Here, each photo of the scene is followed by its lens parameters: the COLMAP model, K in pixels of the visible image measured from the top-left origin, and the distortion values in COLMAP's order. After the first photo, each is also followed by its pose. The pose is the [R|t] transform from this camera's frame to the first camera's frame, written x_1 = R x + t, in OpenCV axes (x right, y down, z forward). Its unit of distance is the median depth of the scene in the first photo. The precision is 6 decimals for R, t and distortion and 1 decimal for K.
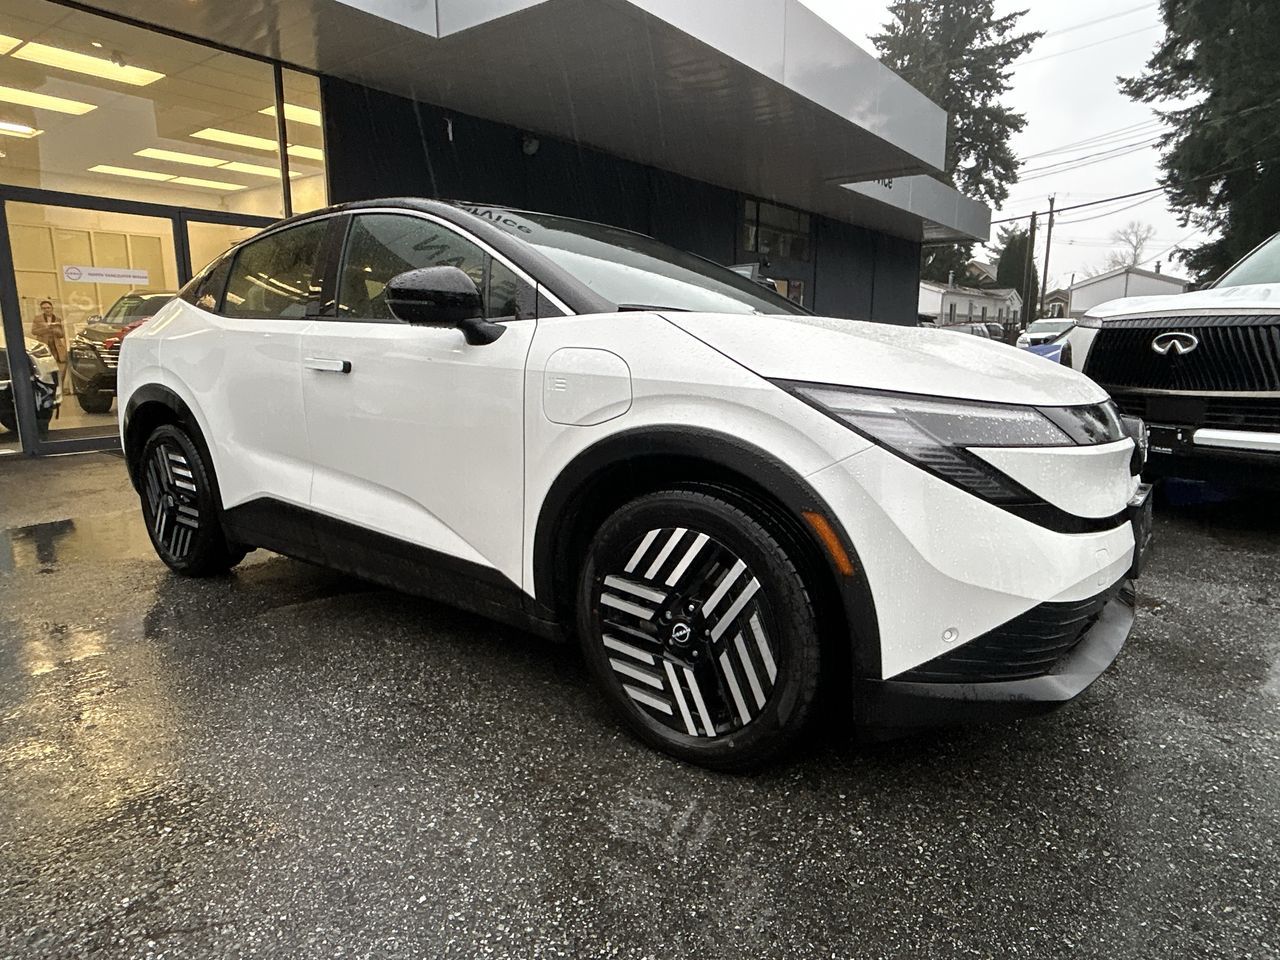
lens RADIAL K [[793.4, 0, 644.7], [0, 793.4, 476.5], [0, 0, 1]] dist [-0.004404, 0.004681]
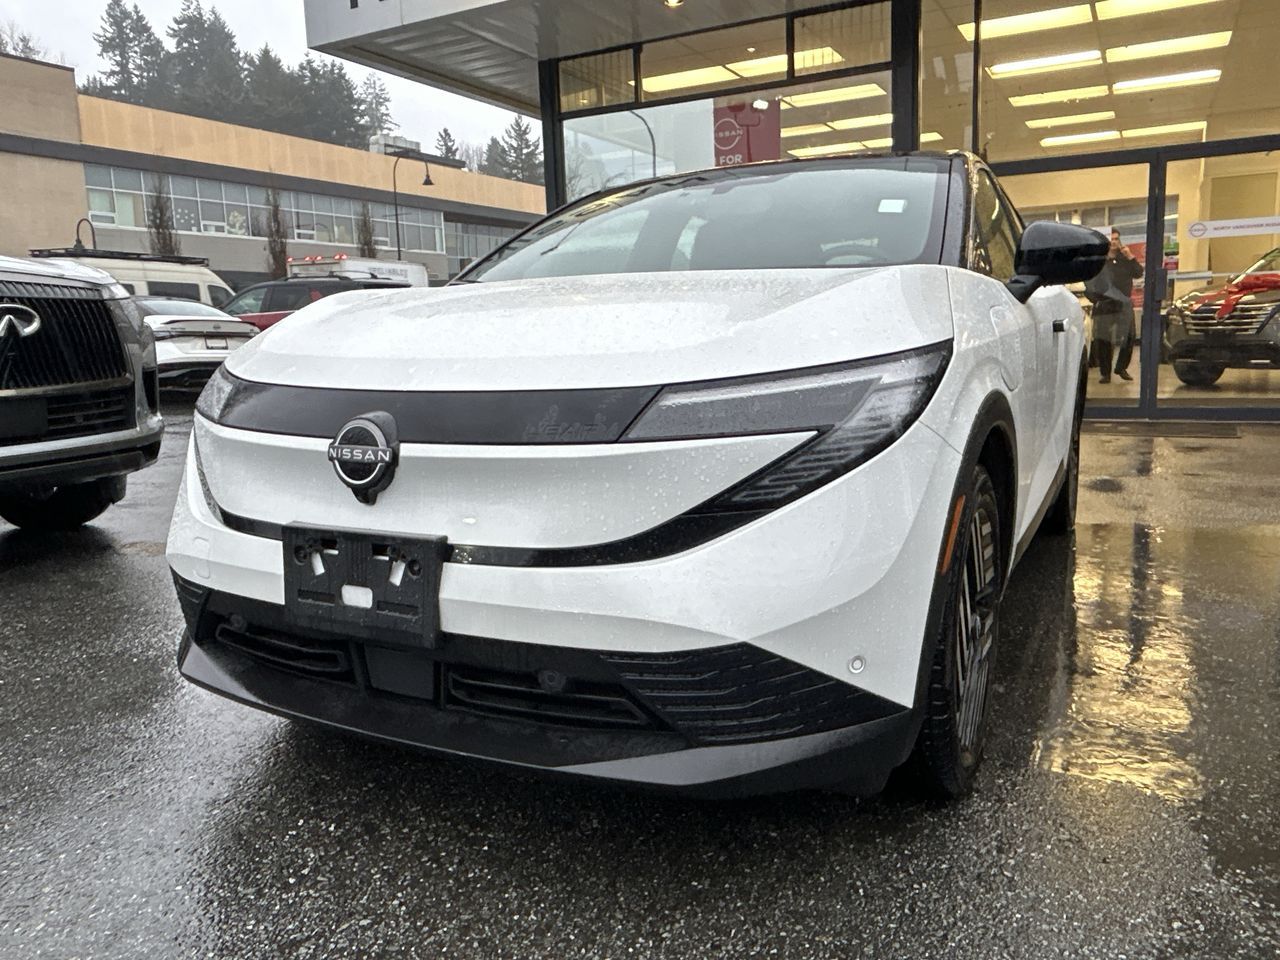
lens RADIAL K [[970.1, 0, 630.4], [0, 970.1, 479.7], [0, 0, 1]] dist [0.035631, -0.038869]
pose [[0.139566, 0.152629, -0.978379, 0.440714], [-0.141390, 0.980997, 0.132868, -0.049112], [0.980066, 0.119789, 0.158494, 0.329857]]
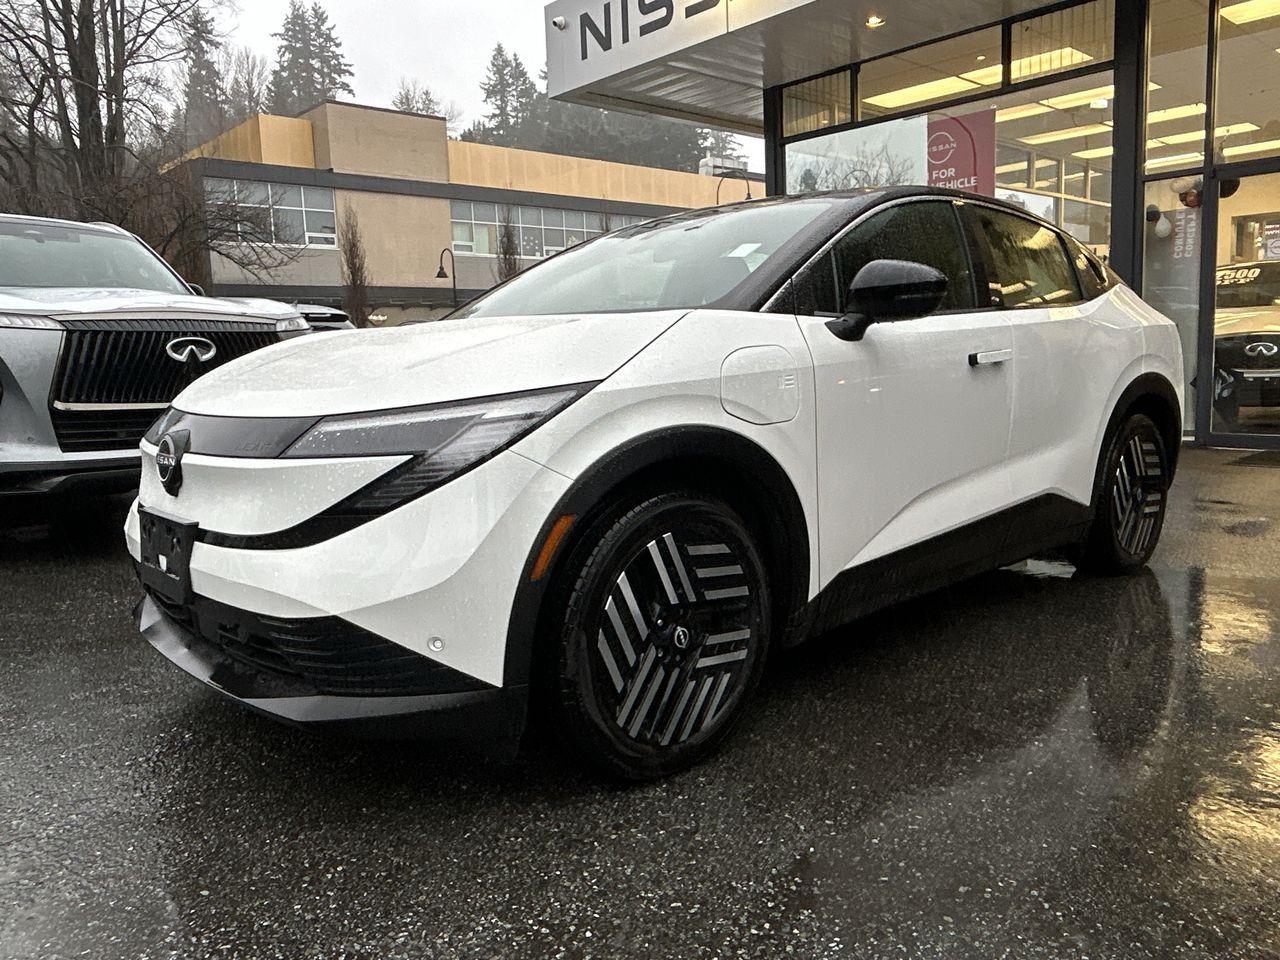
lens RADIAL K [[970.1, 0, 626.5], [0, 970.1, 480.6], [0, 0, 1]] dist [0.035631, -0.038869]
pose [[-0.202716, 0.139784, -0.969209, 0.488968], [-0.138527, 0.975712, 0.169695, -0.086329], [0.969390, 0.168661, -0.178429, 0.519989]]
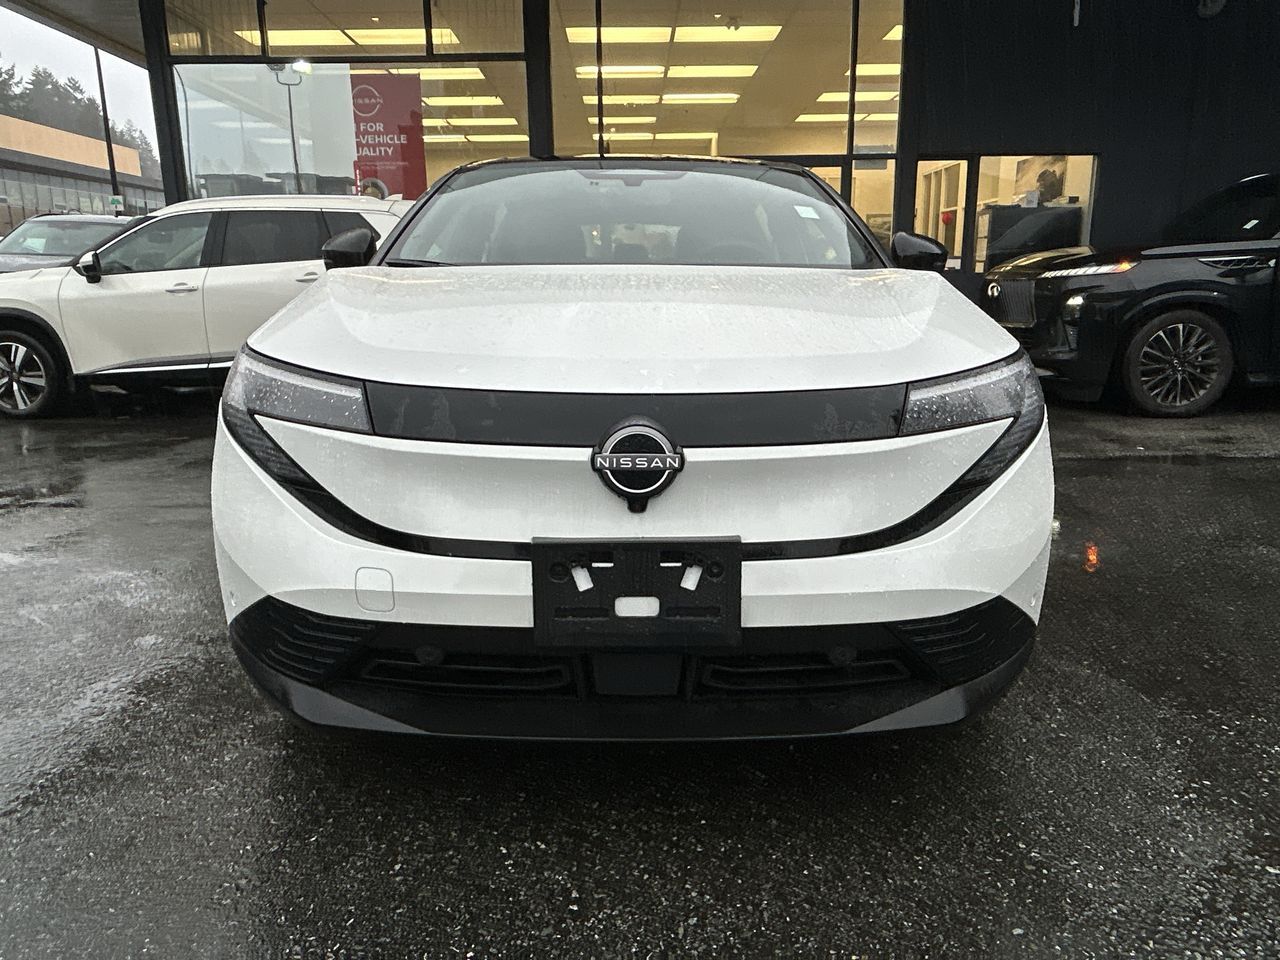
lens RADIAL K [[882.3, 0, 638.9], [0, 882.3, 478.4], [0, 0, 1]] dist [0.009335, -0.006168]
pose [[0.602706, 0.175437, -0.778439, 0.358634], [-0.131458, 0.984033, 0.119990, -0.035094], [0.787060, 0.030013, 0.616145, 0.167506]]
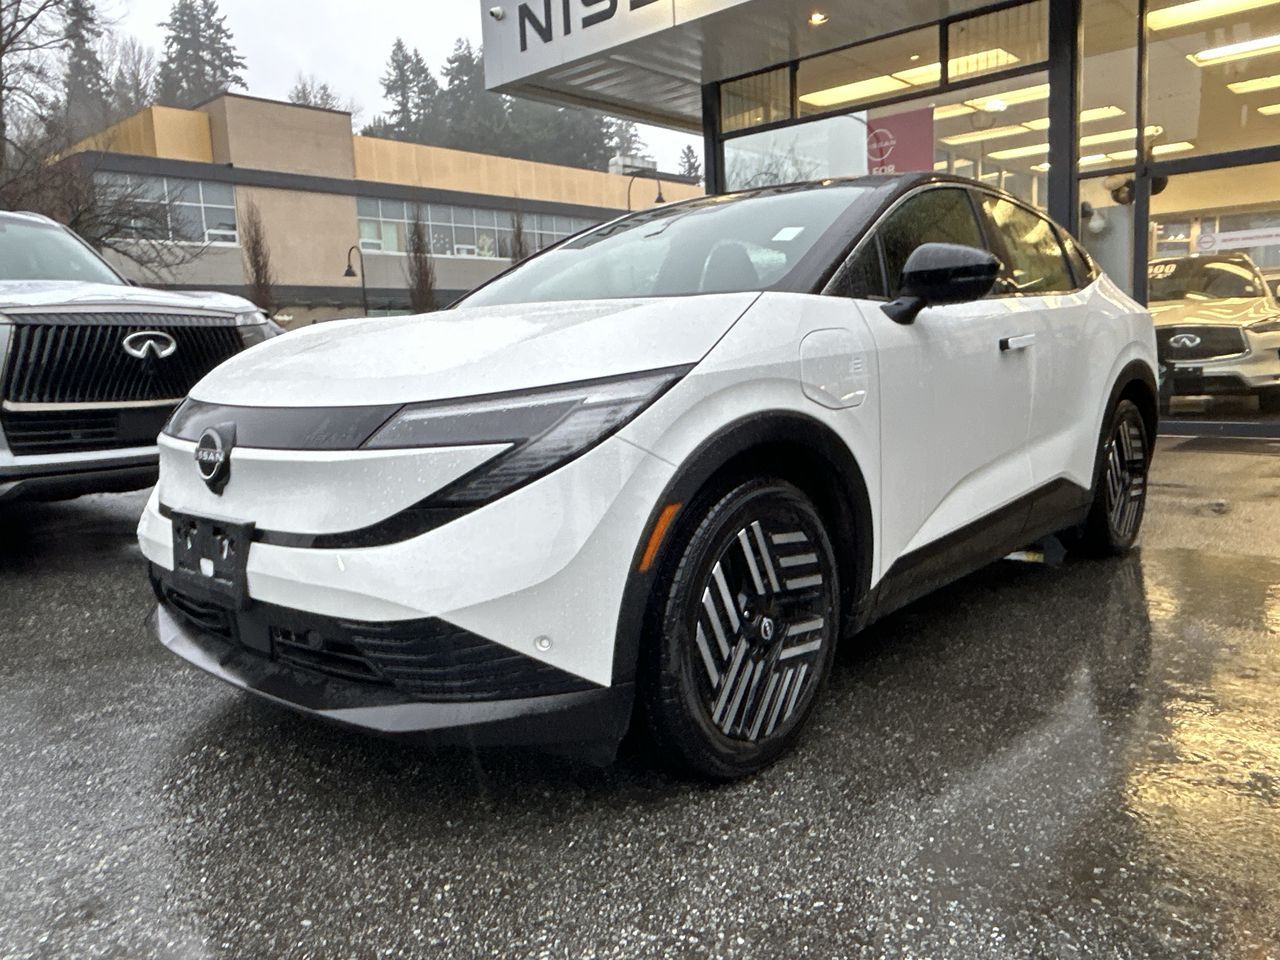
lens RADIAL K [[970.1, 0, 628.6], [0, 970.1, 483.2], [0, 0, 1]] dist [0.035631, -0.038869]
pose [[-0.107229, 0.145518, -0.983527, 0.485551], [-0.133969, 0.978095, 0.159320, -0.072553], [0.985167, 0.148846, -0.085386, 0.462736]]
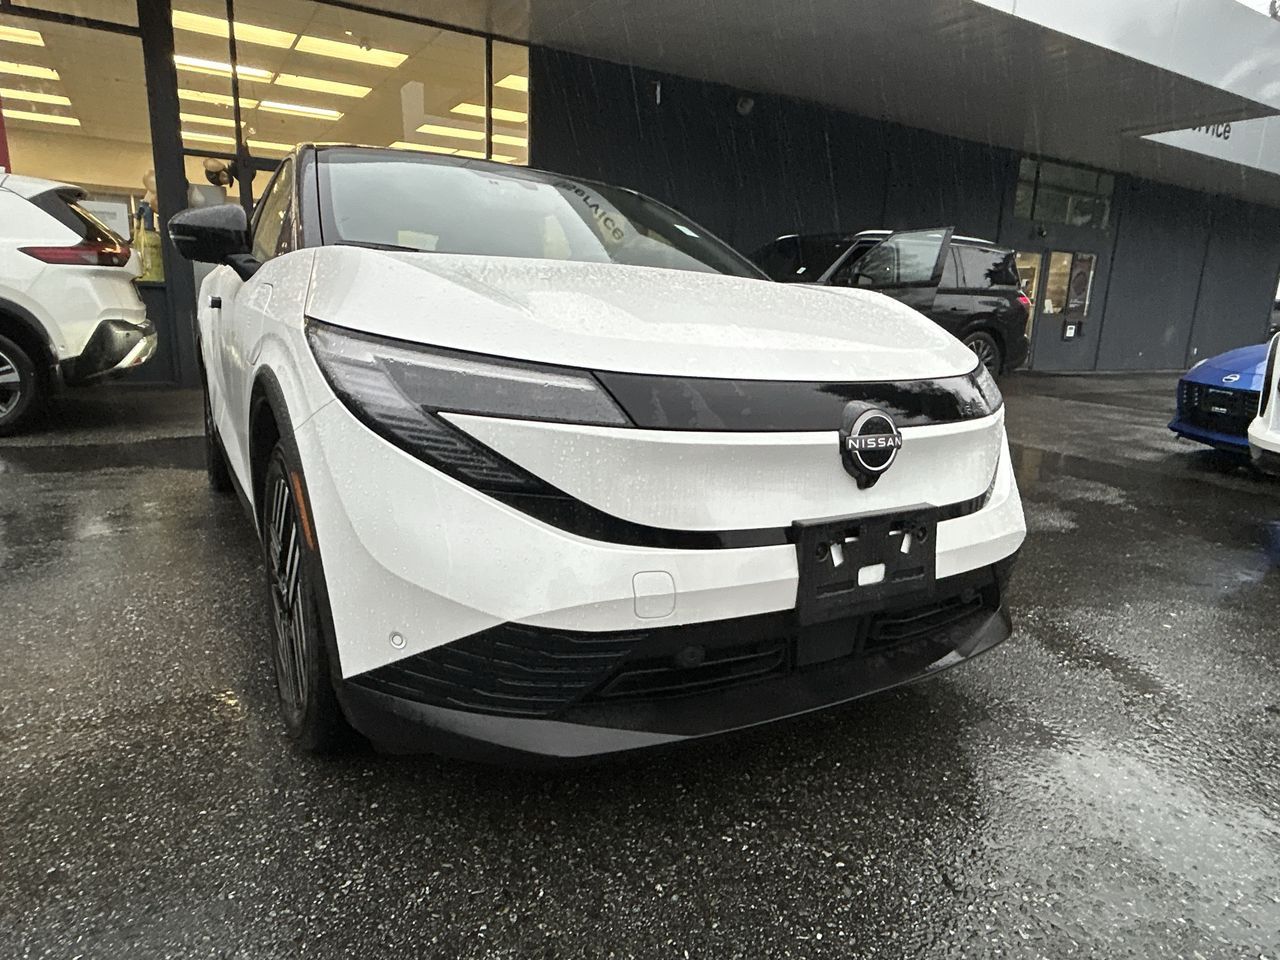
lens RADIAL K [[793.4, 0, 643.6], [0, 793.4, 478.0], [0, 0, 1]] dist [-0.004404, 0.004681]
pose [[0.925918, 0.117229, -0.359073, 0.208969], [-0.105201, 0.993041, 0.052929, -0.008175], [0.362779, -0.011233, 0.931807, 0.079020]]
